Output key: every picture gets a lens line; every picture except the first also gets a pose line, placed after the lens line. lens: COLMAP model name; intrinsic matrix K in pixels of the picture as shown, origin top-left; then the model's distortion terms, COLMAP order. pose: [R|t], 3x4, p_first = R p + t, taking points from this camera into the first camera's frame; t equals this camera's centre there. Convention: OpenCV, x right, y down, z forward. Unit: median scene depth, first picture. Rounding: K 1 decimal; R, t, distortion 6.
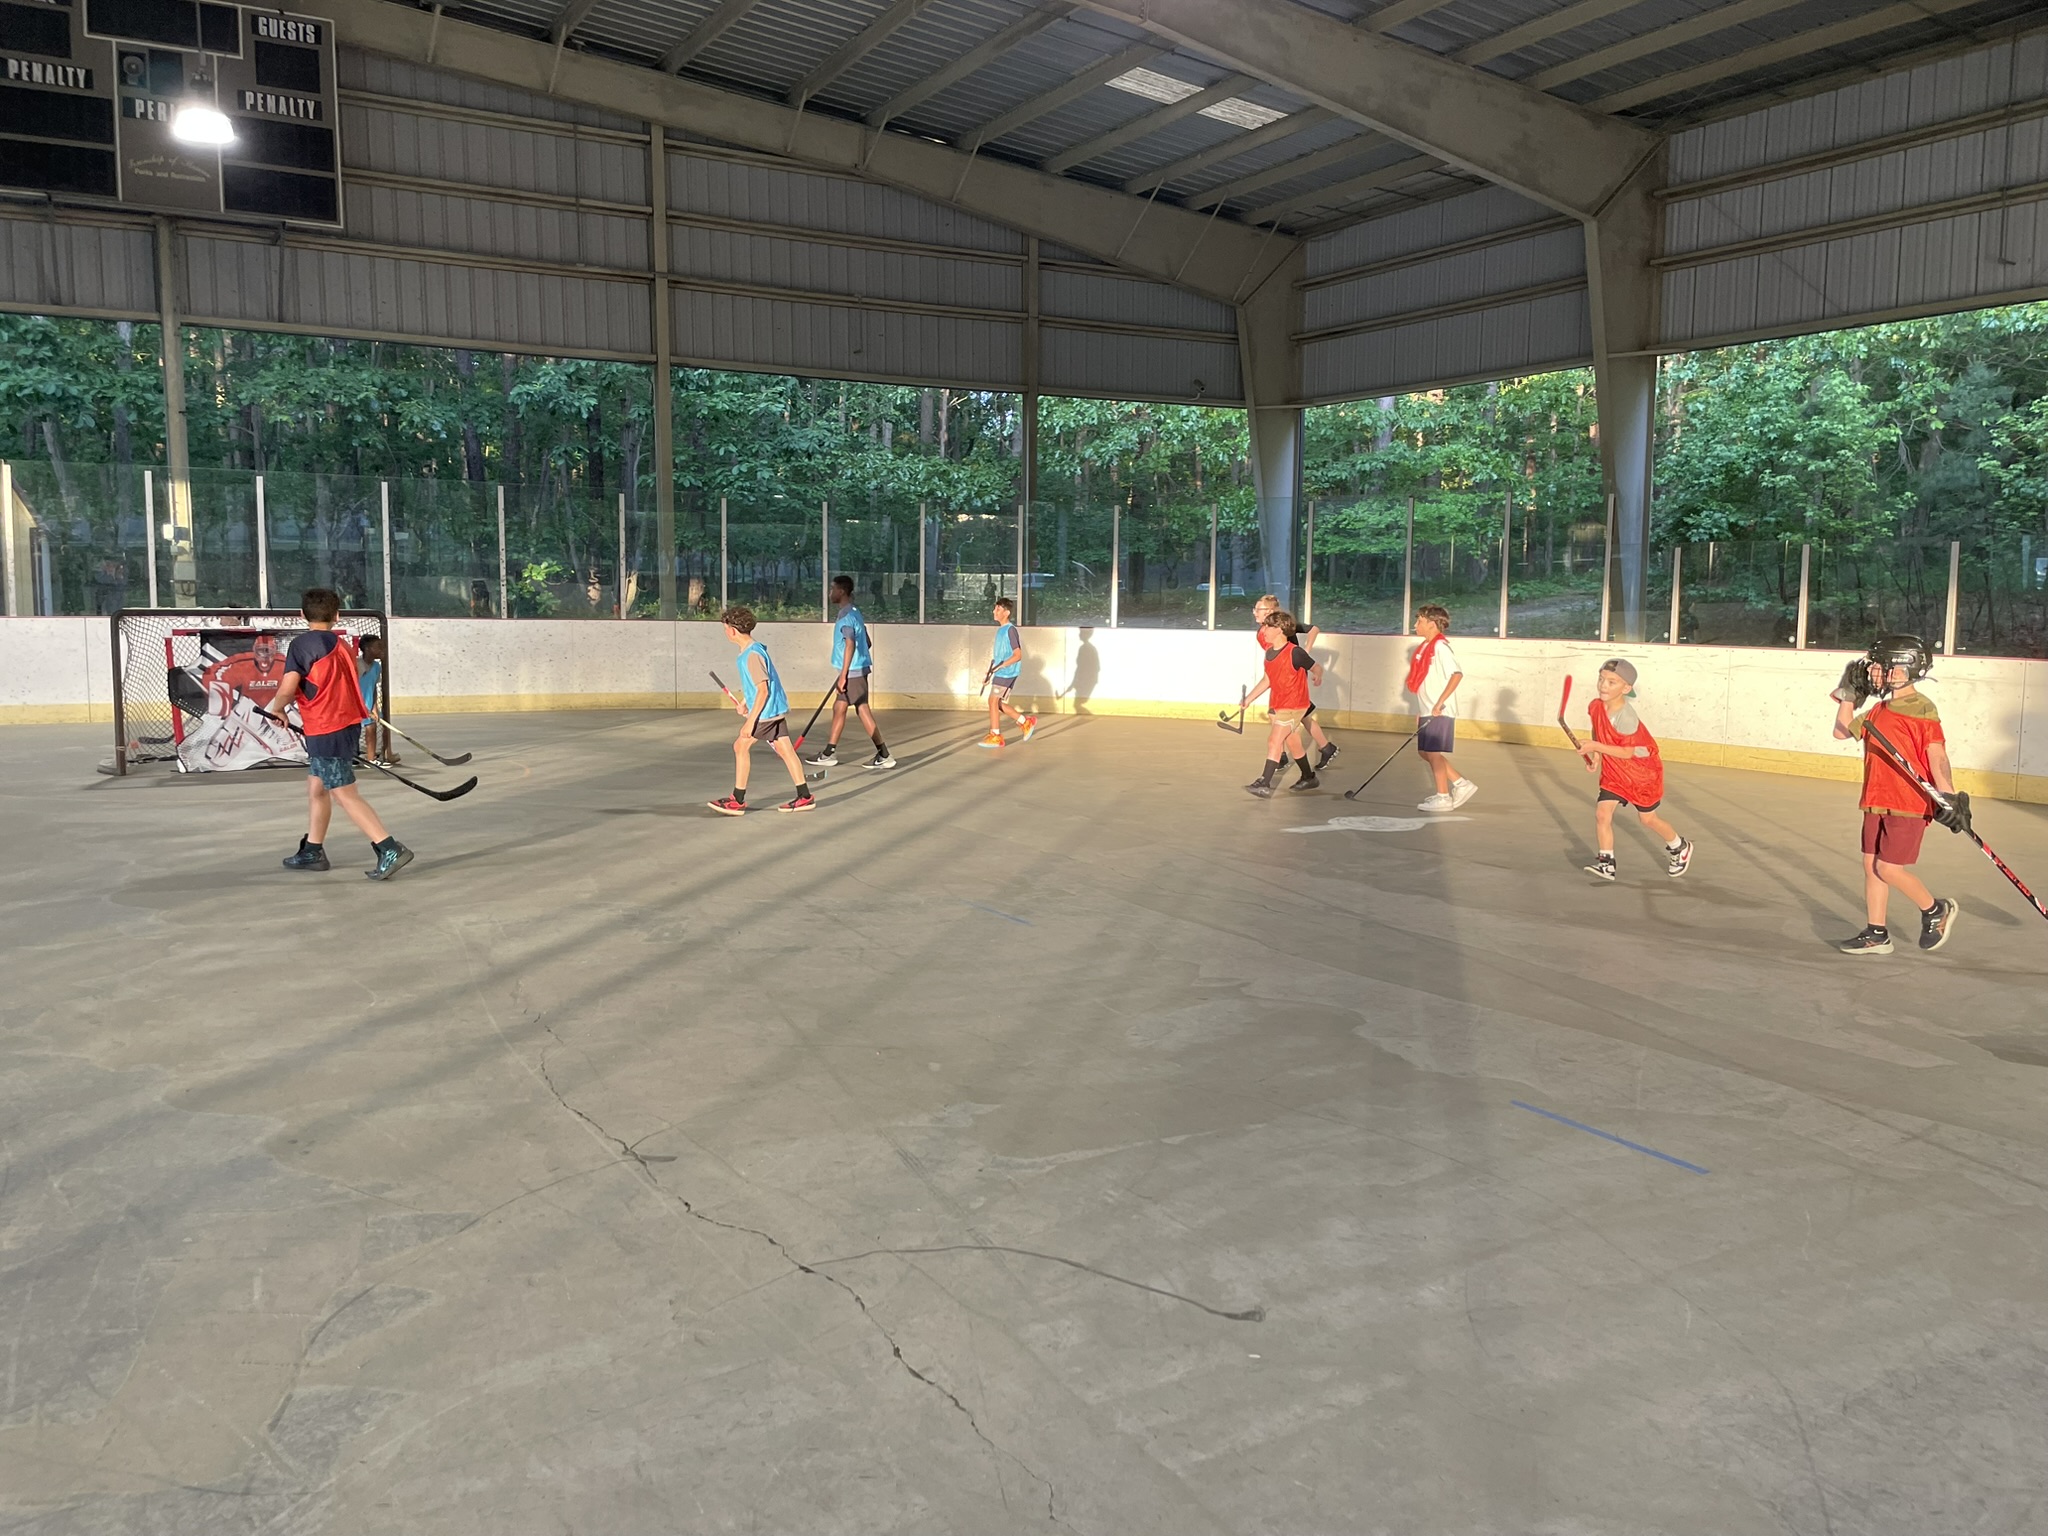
lens RADIAL K [[1587.2, 0, 1022.4], [0, 1587.2, 780.2], [0, 0, 1]] dist [0.081236, -0.094127]
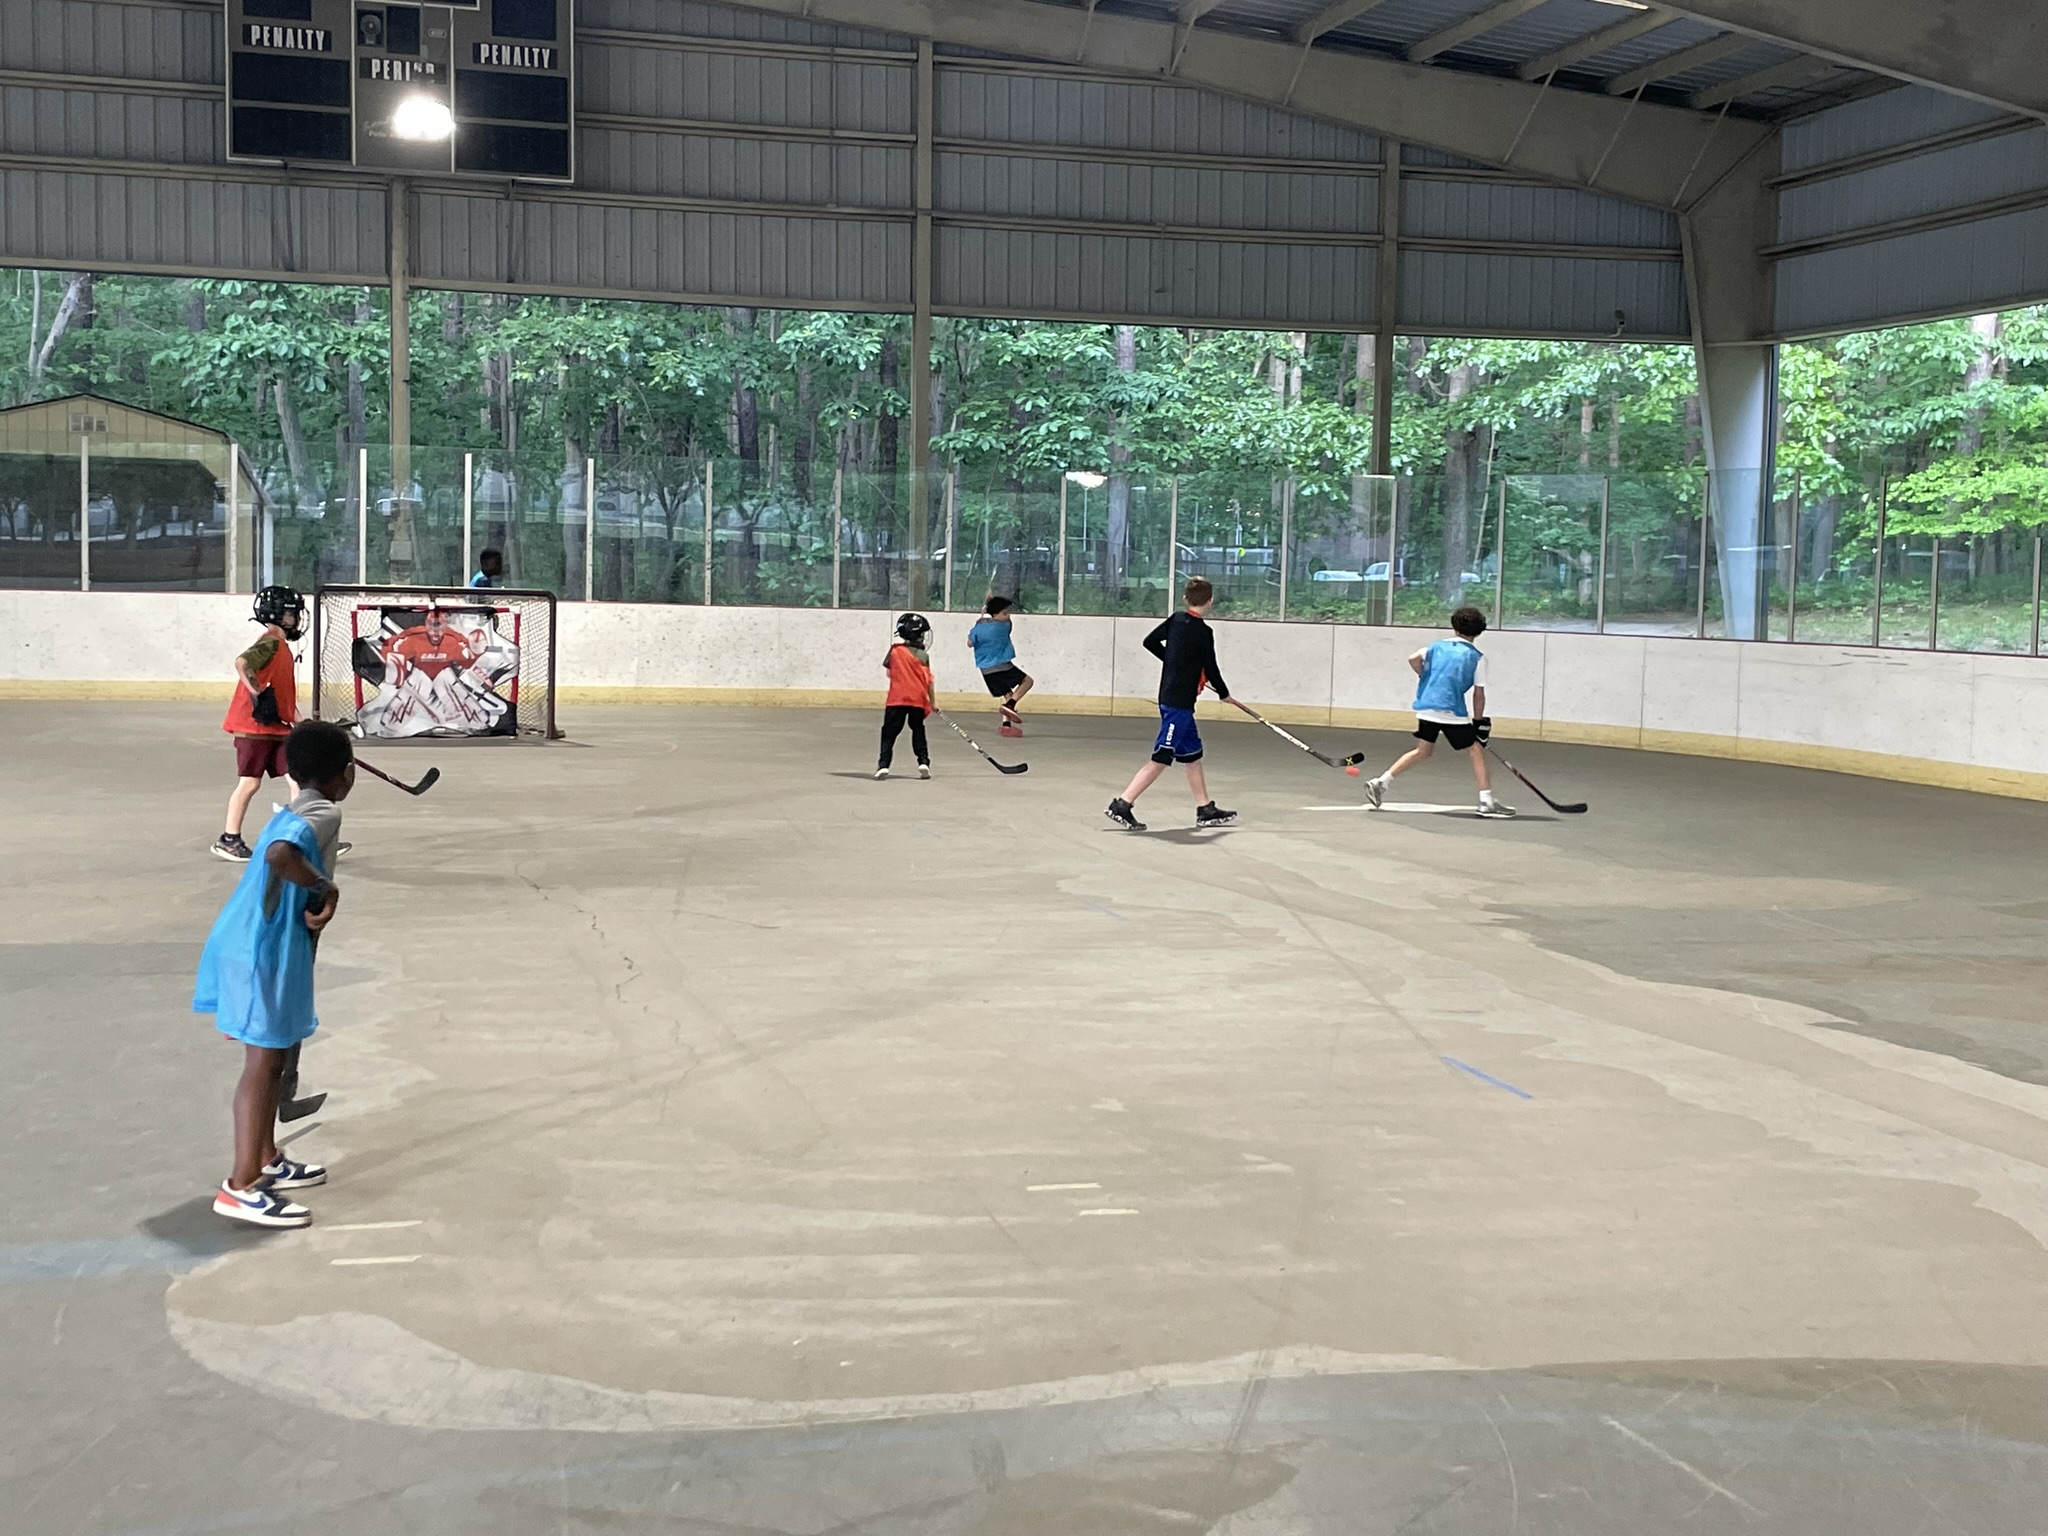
lens RADIAL K [[2456.9, 0, 1032.3], [0, 2456.9, 761.2], [0, 0, 1]] dist [0.077622, 0.000000]
pose [[0.969884, 0.030081, -0.241703, 0.153508], [-0.041468, 0.998250, -0.042160, 0.030513], [0.240012, 0.050913, 0.969434, -0.241694]]
